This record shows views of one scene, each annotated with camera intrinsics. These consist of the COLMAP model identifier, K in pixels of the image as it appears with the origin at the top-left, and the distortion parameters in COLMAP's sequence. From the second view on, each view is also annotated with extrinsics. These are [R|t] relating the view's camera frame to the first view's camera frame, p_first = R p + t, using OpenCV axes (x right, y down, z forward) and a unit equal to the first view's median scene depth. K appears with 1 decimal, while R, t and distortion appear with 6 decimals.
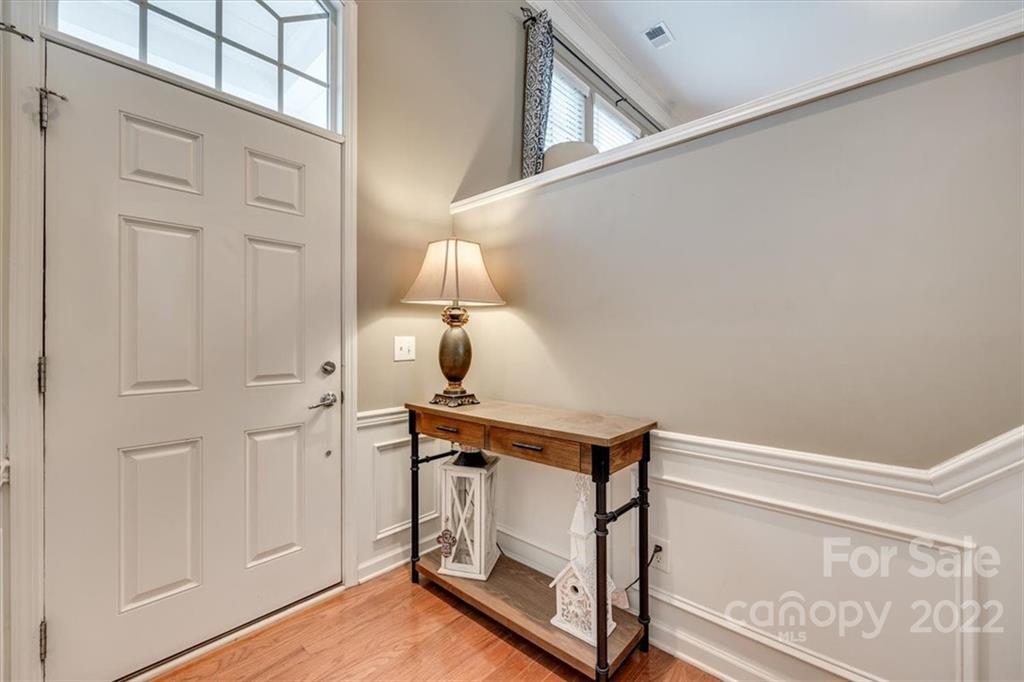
lens RADIAL K [[418.6, 0, 512.0], [0, 418.6, 341.0], [0, 0, 1]] dist [-0.002272, -0.000640]
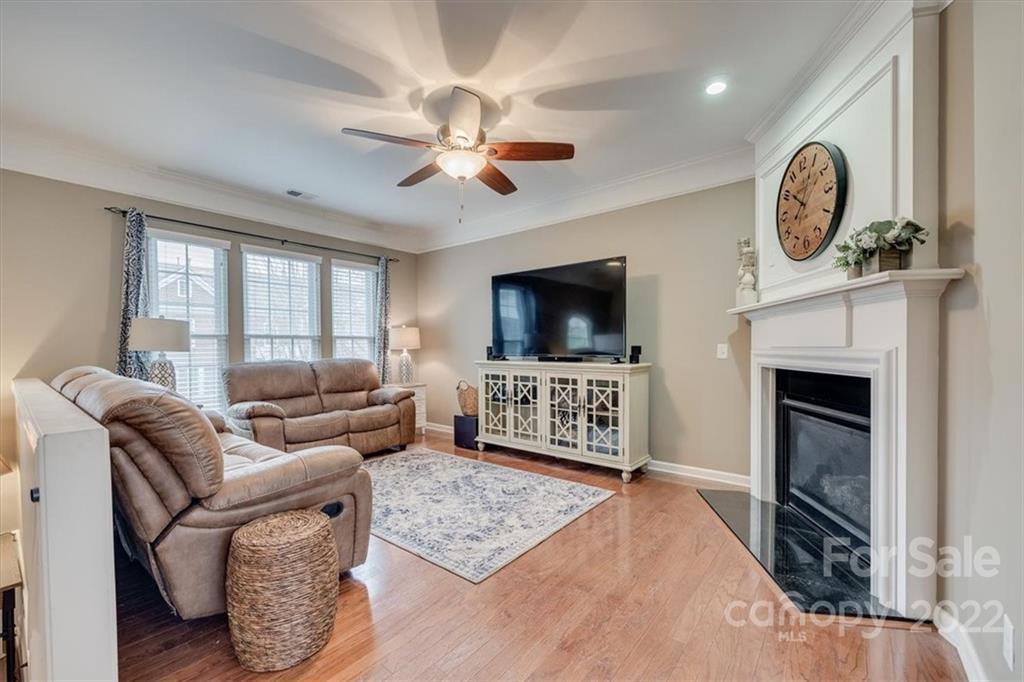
lens RADIAL K [[416.8, 0, 512.4], [0, 416.8, 353.7], [0, 0, 1]] dist [-0.000348, -0.000123]
pose [[0.997996, -0.008098, 0.062757, 1.659392], [0.007061, 0.999835, 0.016727, -0.525892], [-0.062882, -0.016250, 0.997889, -0.487194]]
